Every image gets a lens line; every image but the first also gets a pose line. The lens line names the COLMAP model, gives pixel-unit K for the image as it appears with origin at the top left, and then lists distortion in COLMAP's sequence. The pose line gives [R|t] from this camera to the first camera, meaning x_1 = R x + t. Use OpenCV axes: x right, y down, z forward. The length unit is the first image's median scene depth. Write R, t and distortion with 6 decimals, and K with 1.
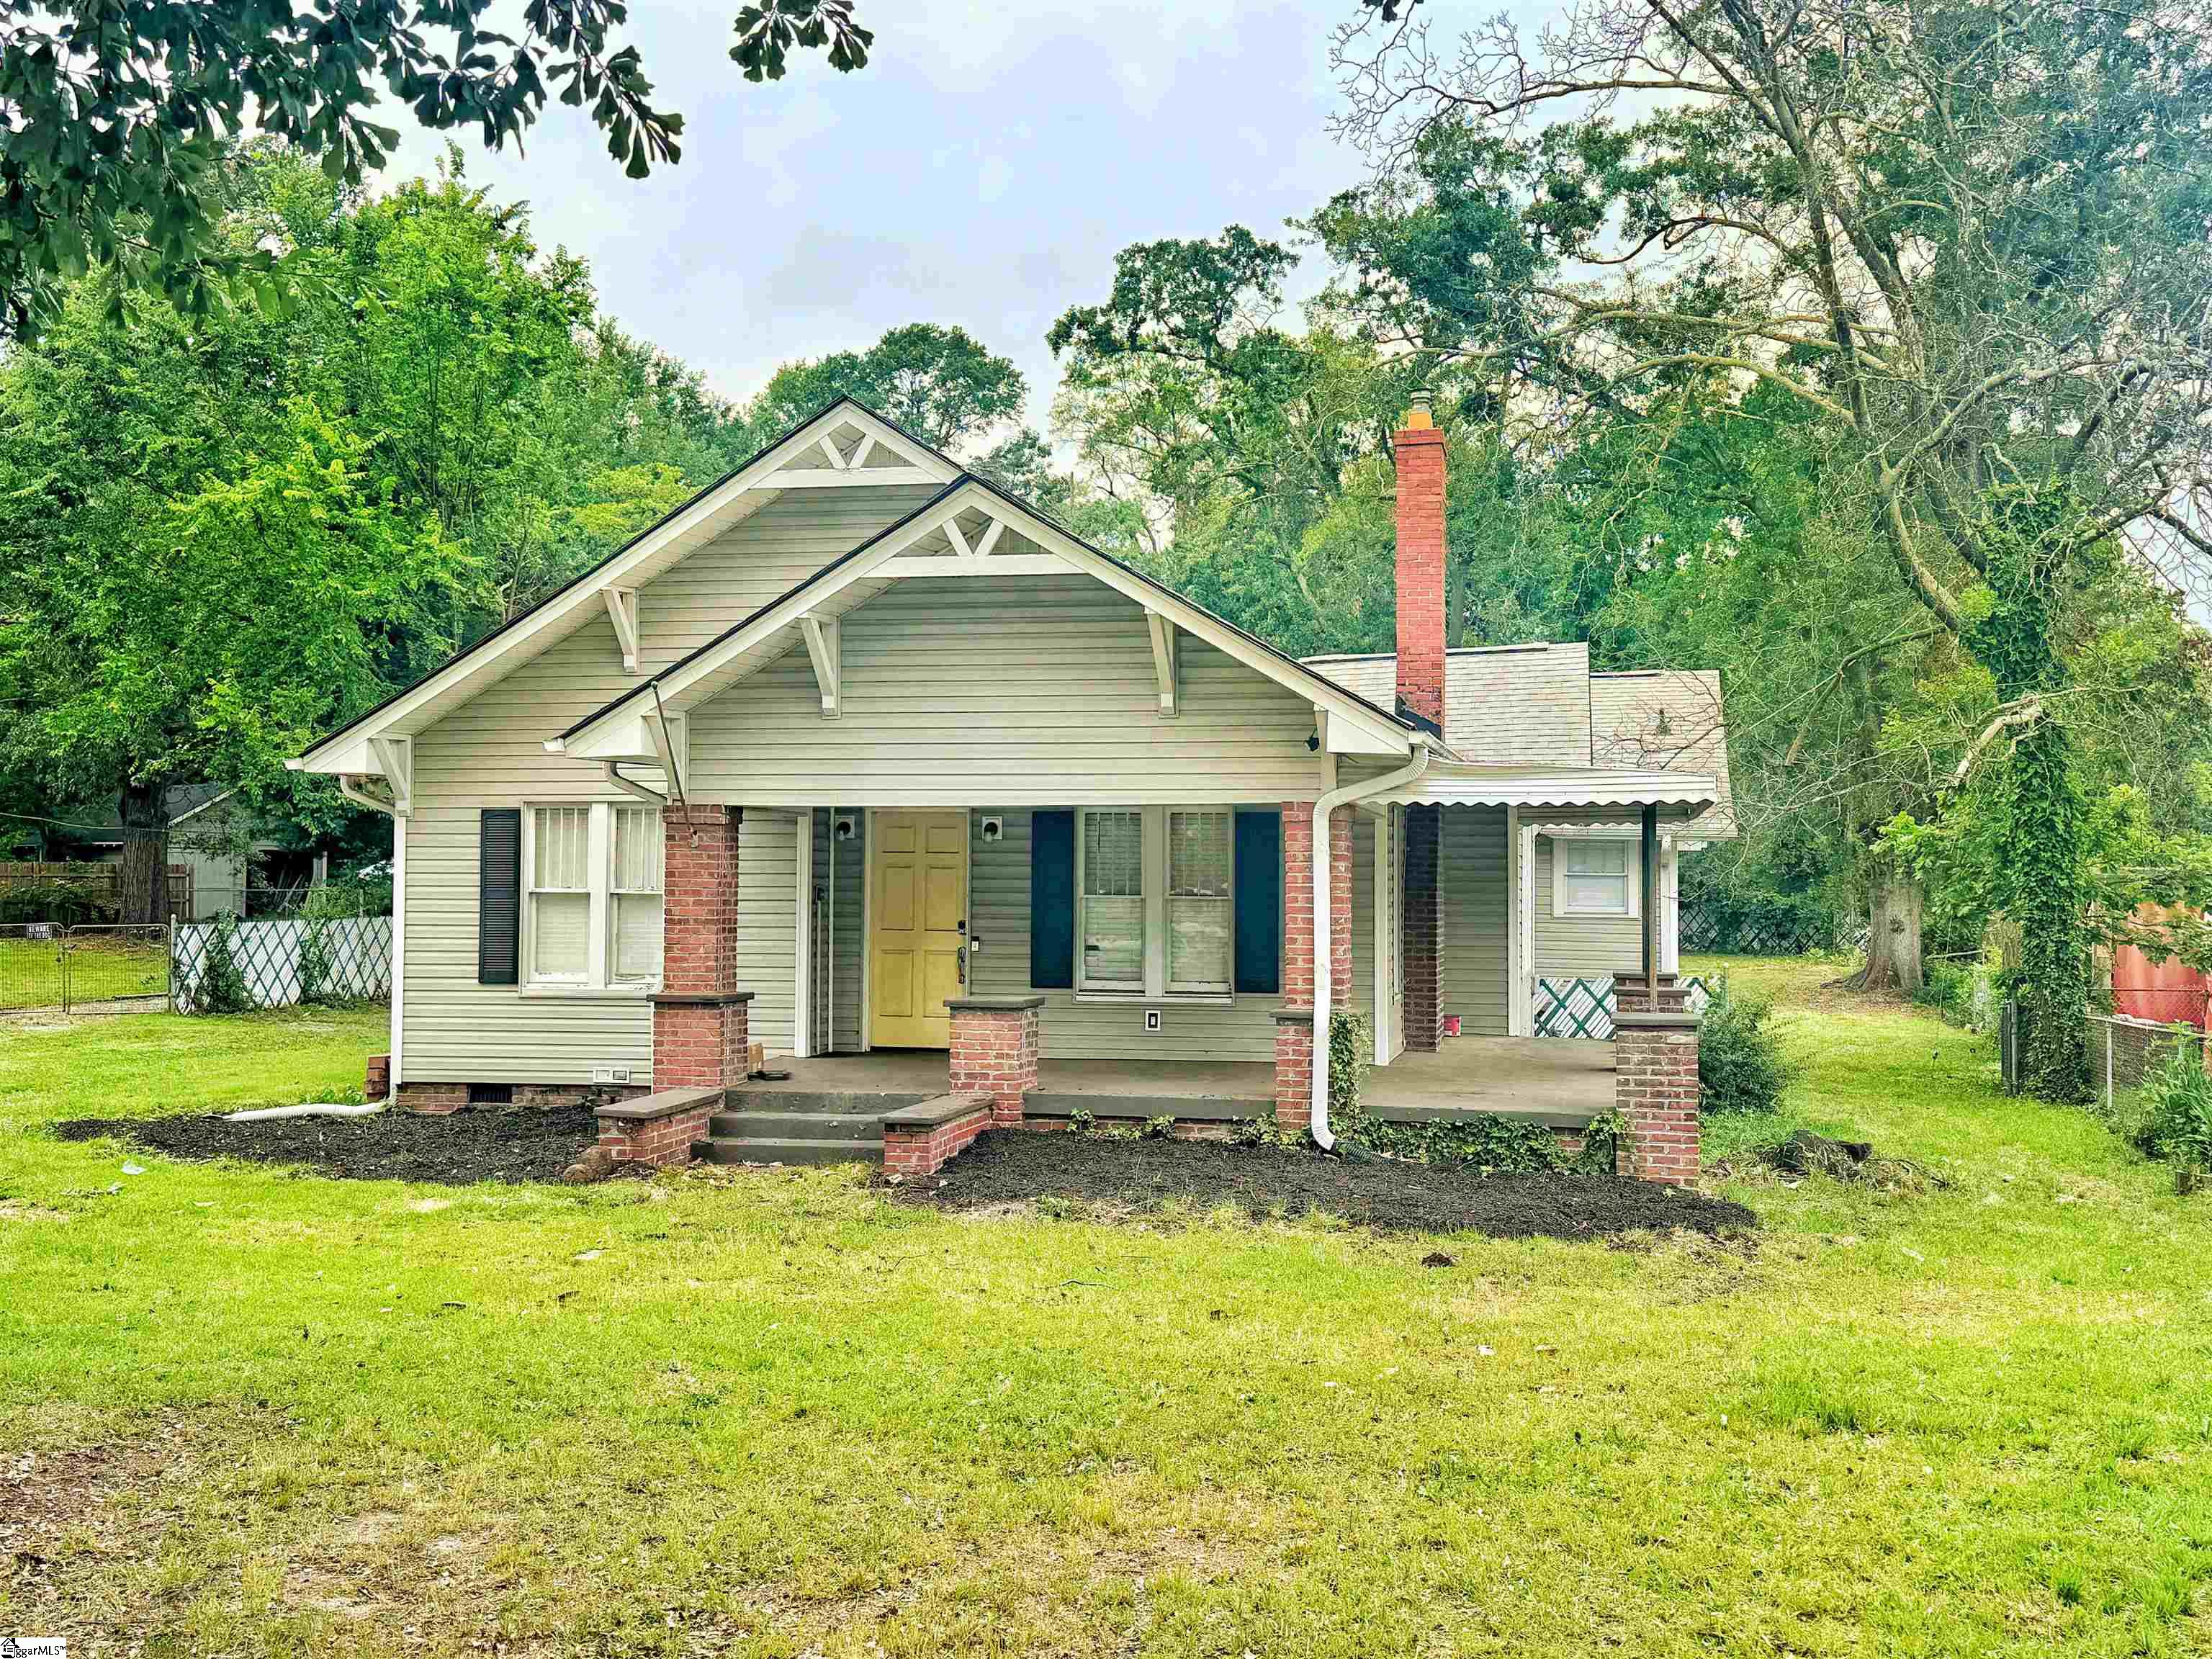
lens RADIAL K [[2382.2, 0, 1105.1], [0, 2382.2, 839.9], [0, 0, 1]] dist [0.126097, 0.000000]
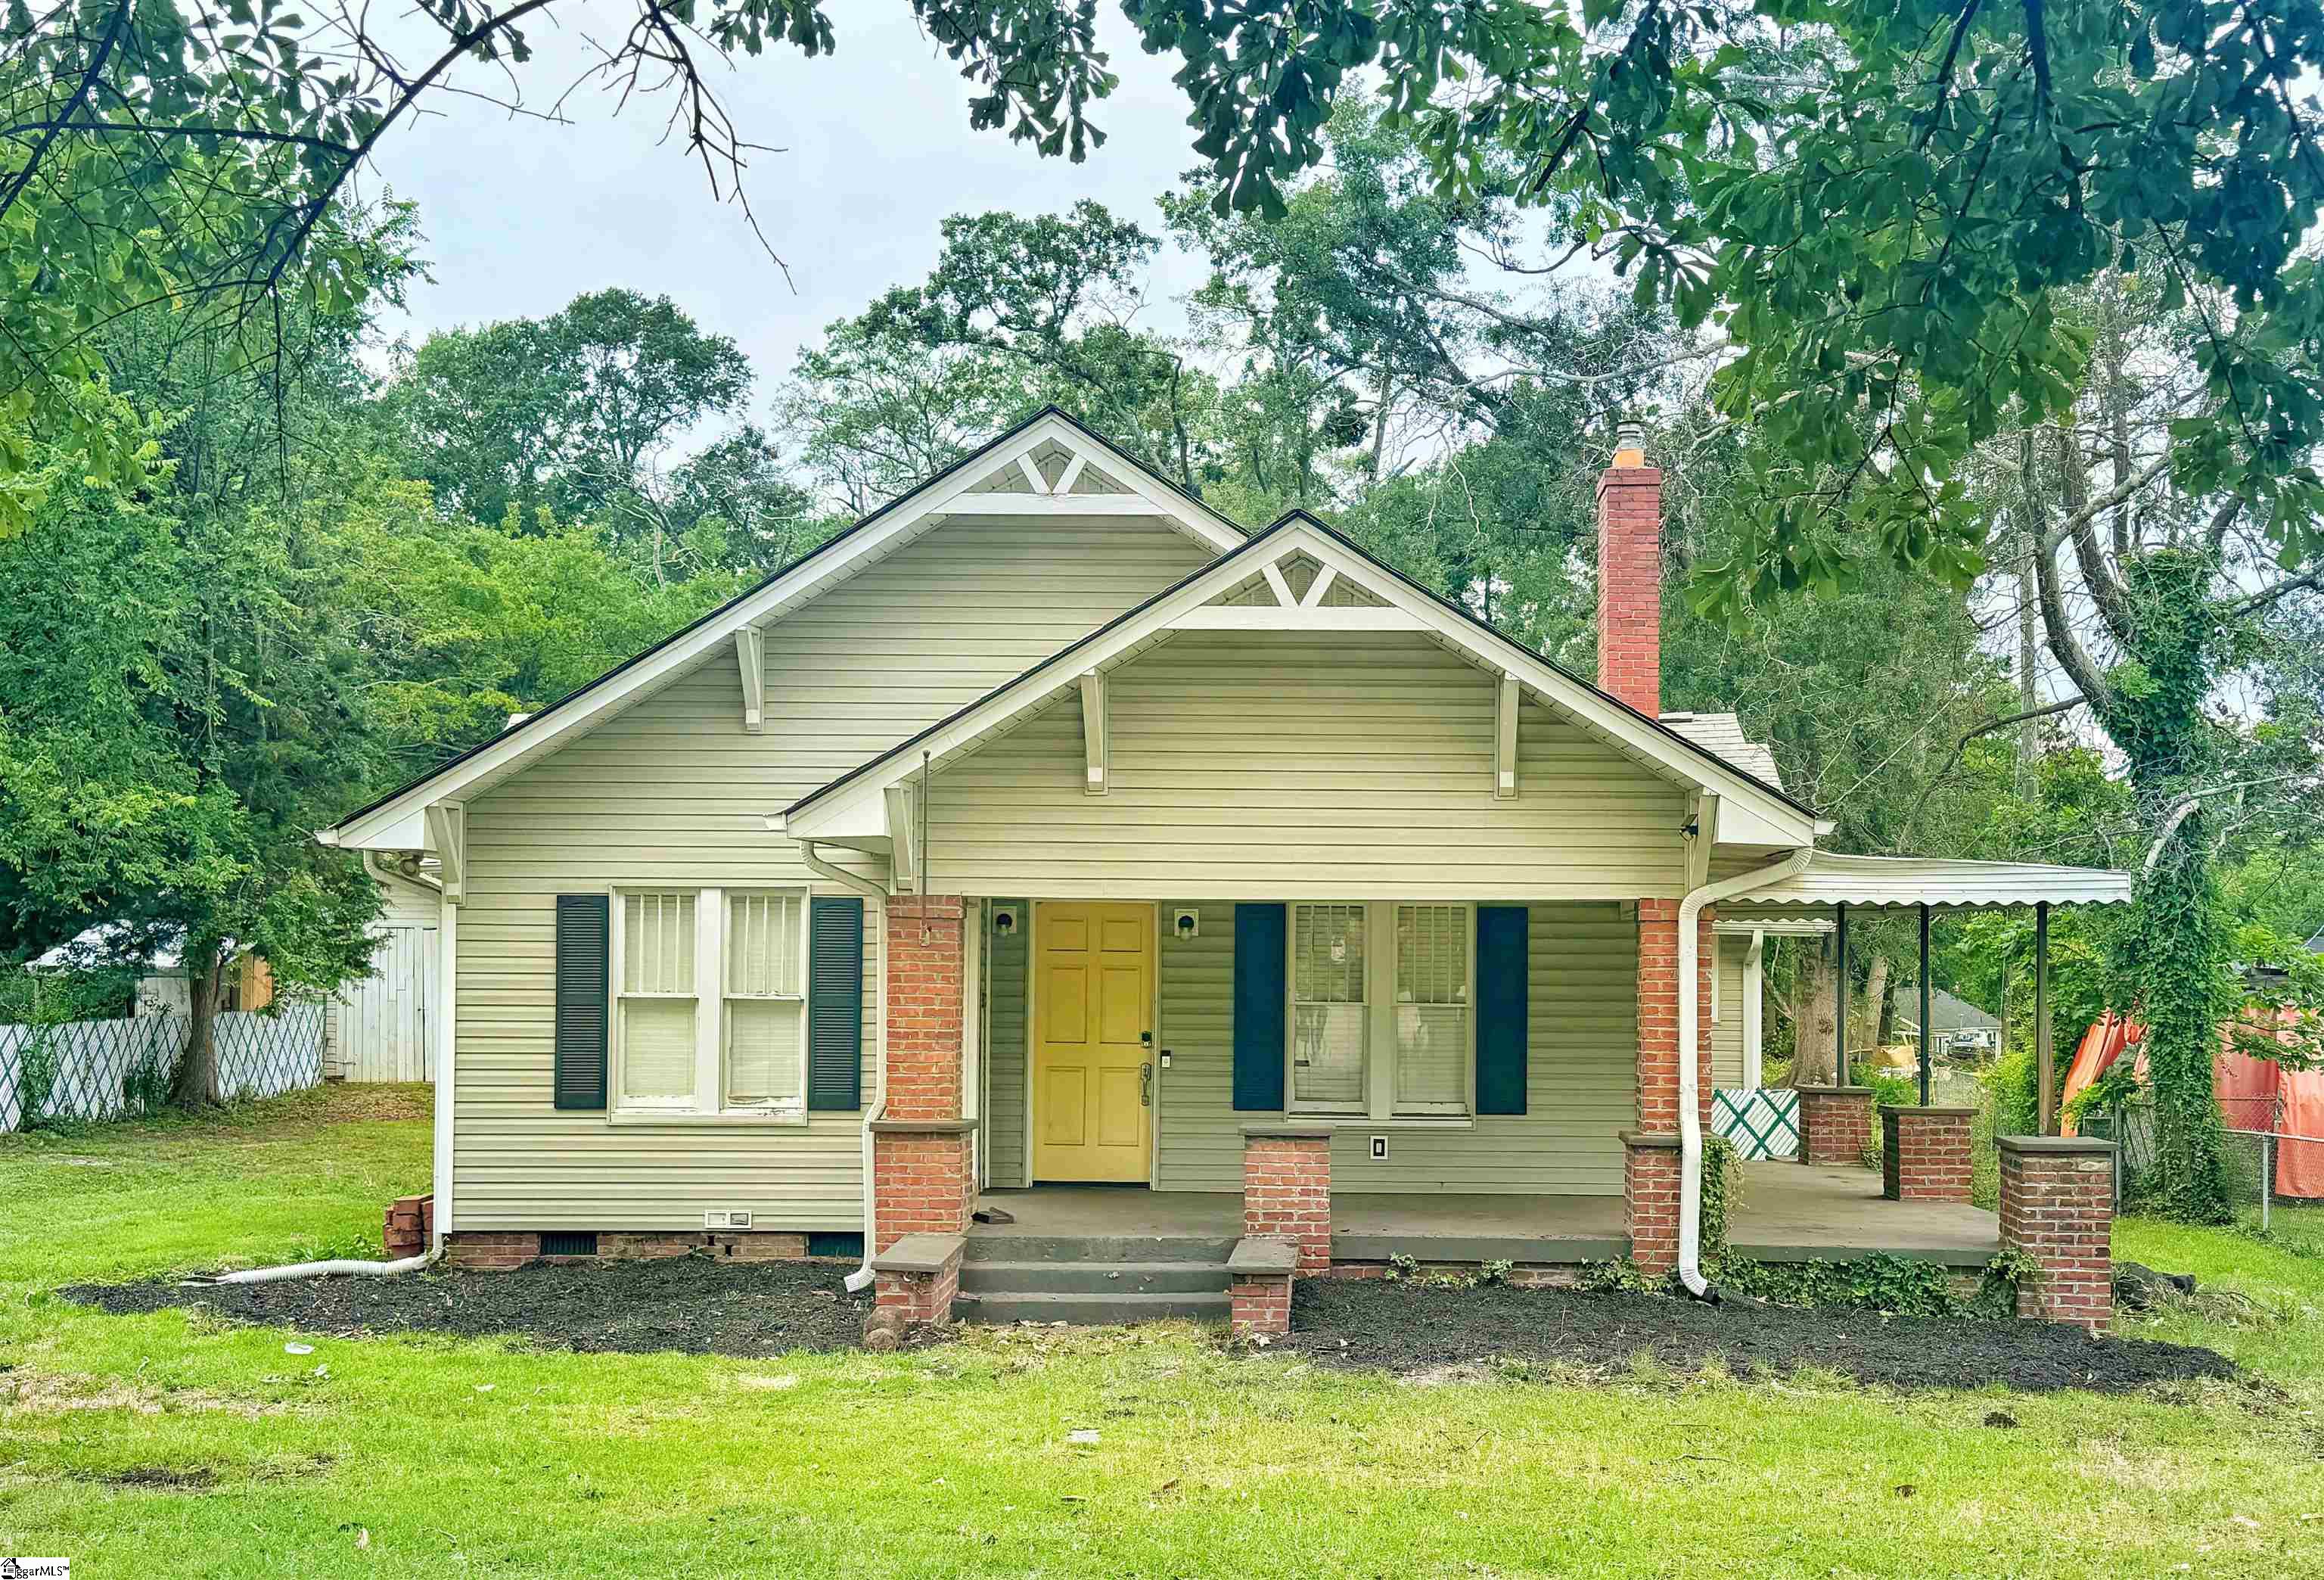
lens RADIAL K [[2818.4, 0, 1179.7], [0, 2818.4, 962.3], [0, 0, 1]] dist [0.131792, 0.000000]
pose [[0.979577, 0.003164, 0.201047, -0.248585], [-0.006381, 0.999862, 0.015354, -0.006061], [-0.200970, -0.016324, 0.979461, 0.016589]]
